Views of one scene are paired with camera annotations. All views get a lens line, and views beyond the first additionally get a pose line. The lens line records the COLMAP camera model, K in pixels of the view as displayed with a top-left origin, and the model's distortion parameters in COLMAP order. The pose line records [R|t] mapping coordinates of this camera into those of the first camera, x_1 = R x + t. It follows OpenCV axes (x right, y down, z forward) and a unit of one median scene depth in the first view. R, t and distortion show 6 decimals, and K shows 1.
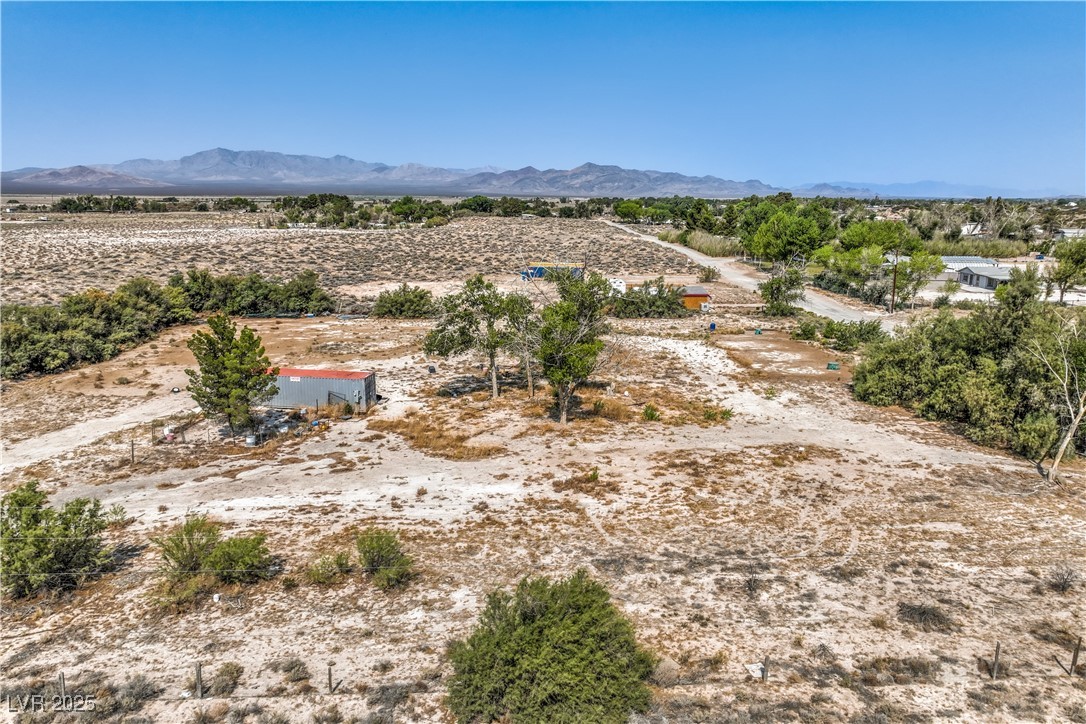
lens RADIAL K [[766.0, 0, 544.7], [0, 766.0, 367.6], [0, 0, 1]] dist [-0.001386, 0.018406]
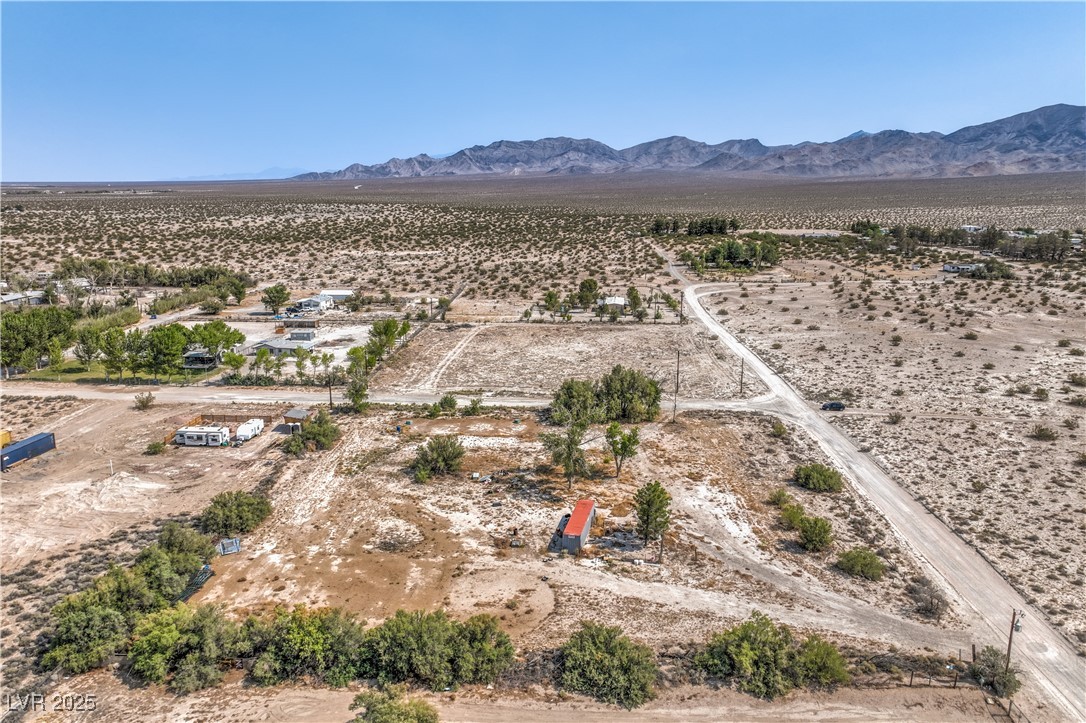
lens RADIAL K [[766.0, 0, 544.7], [0, 766.0, 367.1], [0, 0, 1]] dist [-0.001386, 0.018406]
pose [[0.067898, -0.233746, 0.969924, -1.627540], [0.214195, 0.952914, 0.214652, -0.588941], [-0.974428, 0.193178, 0.114768, 0.727218]]
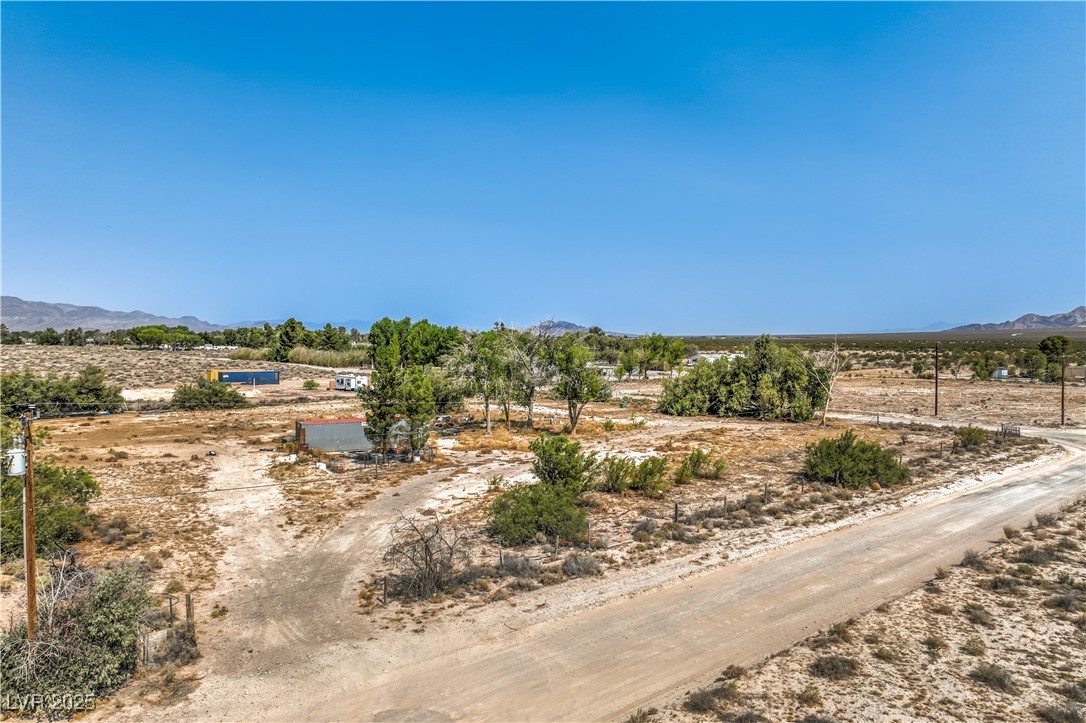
lens RADIAL K [[766.0, 0, 544.7], [0, 766.0, 367.1], [0, 0, 1]] dist [-0.001386, 0.018406]
pose [[0.767419, -0.022820, 0.640739, -0.740968], [0.135010, 0.982710, -0.126703, 0.098376], [-0.626769, 0.183741, 0.757232, -0.041577]]
